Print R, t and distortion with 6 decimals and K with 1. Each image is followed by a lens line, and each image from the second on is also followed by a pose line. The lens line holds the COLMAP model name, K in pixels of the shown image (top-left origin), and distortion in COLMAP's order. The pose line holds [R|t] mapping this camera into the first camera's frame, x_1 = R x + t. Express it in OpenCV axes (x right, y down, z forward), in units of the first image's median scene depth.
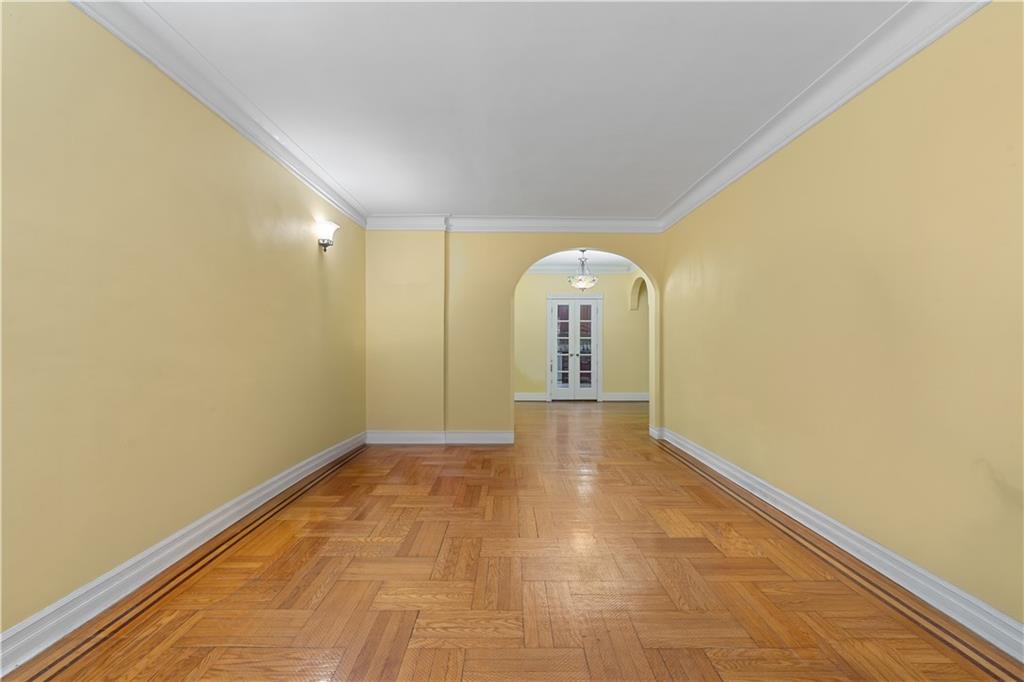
lens RADIAL K [[416.1, 0, 515.0], [0, 416.1, 337.3], [0, 0, 1]] dist [-0.002120, 0.000080]
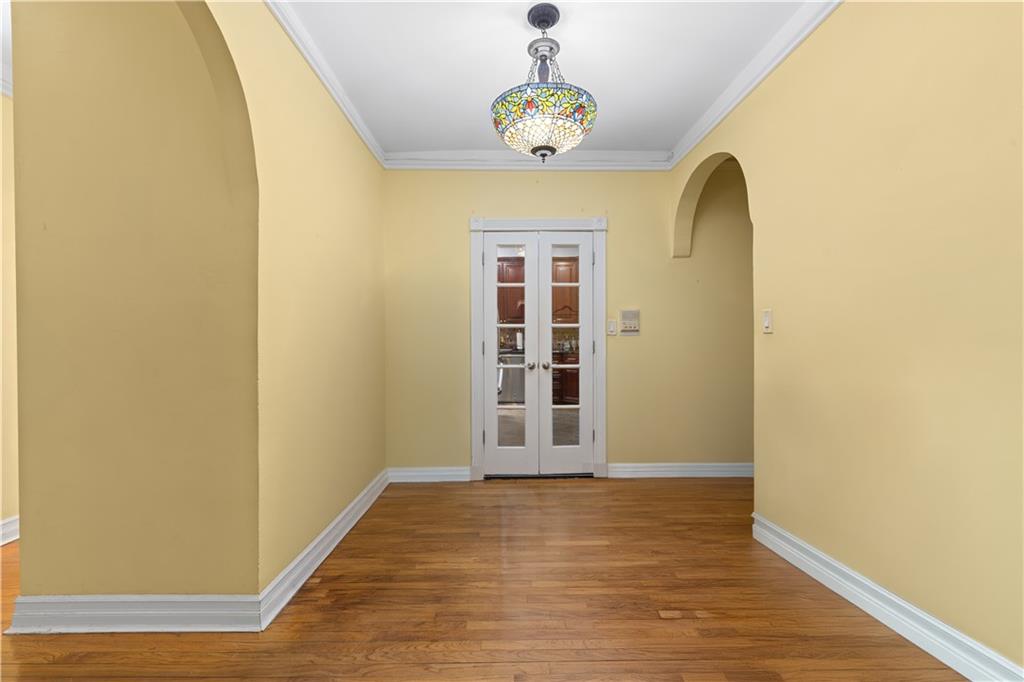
lens RADIAL K [[416.1, 0, 511.4], [0, 416.1, 336.4], [0, 0, 1]] dist [-0.002120, 0.000080]
pose [[0.999849, -0.006783, 0.016004, 0.109682], [0.006599, 0.999912, 0.011524, 0.007556], [-0.016081, -0.011417, 0.999806, 0.590649]]
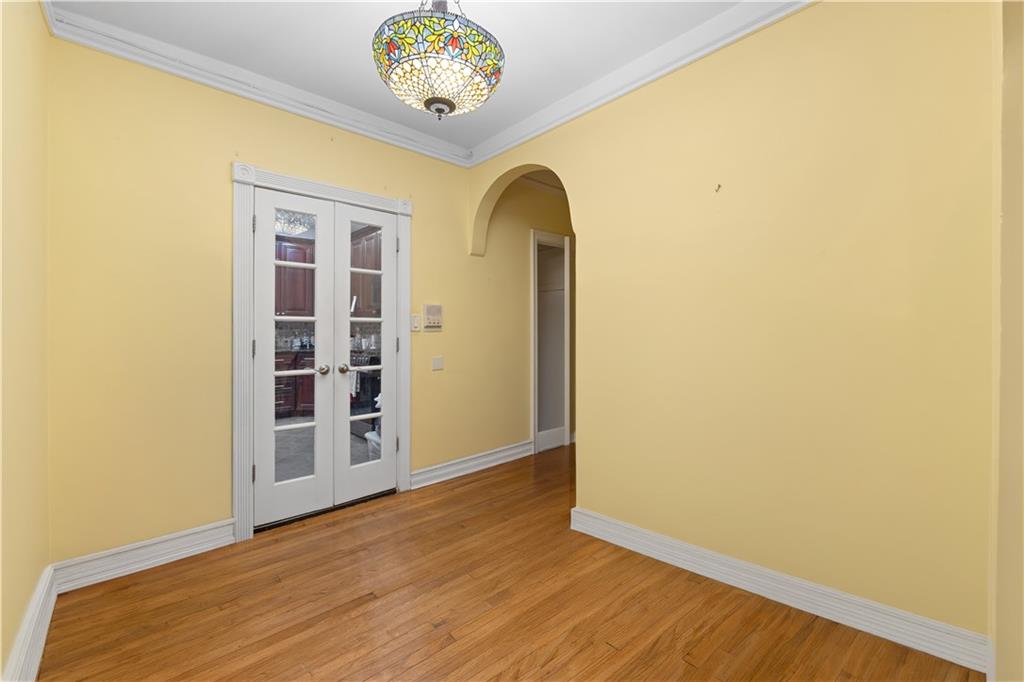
lens RADIAL K [[416.1, 0, 509.6], [0, 416.1, 328.9], [0, 0, 1]] dist [-0.002120, 0.000080]
pose [[0.738905, -0.000540, 0.673810, 0.024648], [-0.003901, 0.999979, 0.005080, 0.007250], [-0.673799, -0.006382, 0.738887, 0.665079]]
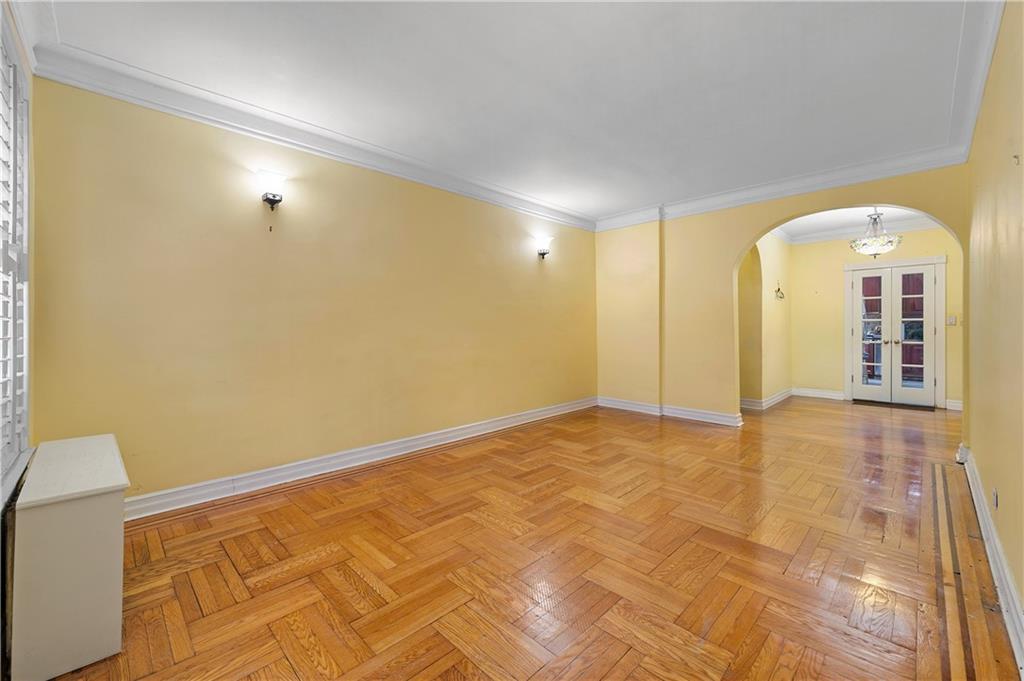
lens RADIAL K [[413.3, 0, 514.5], [0, 413.3, 330.4], [0, 0, 1]] dist [-0.003682, -0.000046]
pose [[0.704053, -0.002734, -0.710142, 0.191482], [0.015669, 0.999809, 0.011685, 0.001595], [0.709975, -0.019354, 0.703961, 0.003439]]
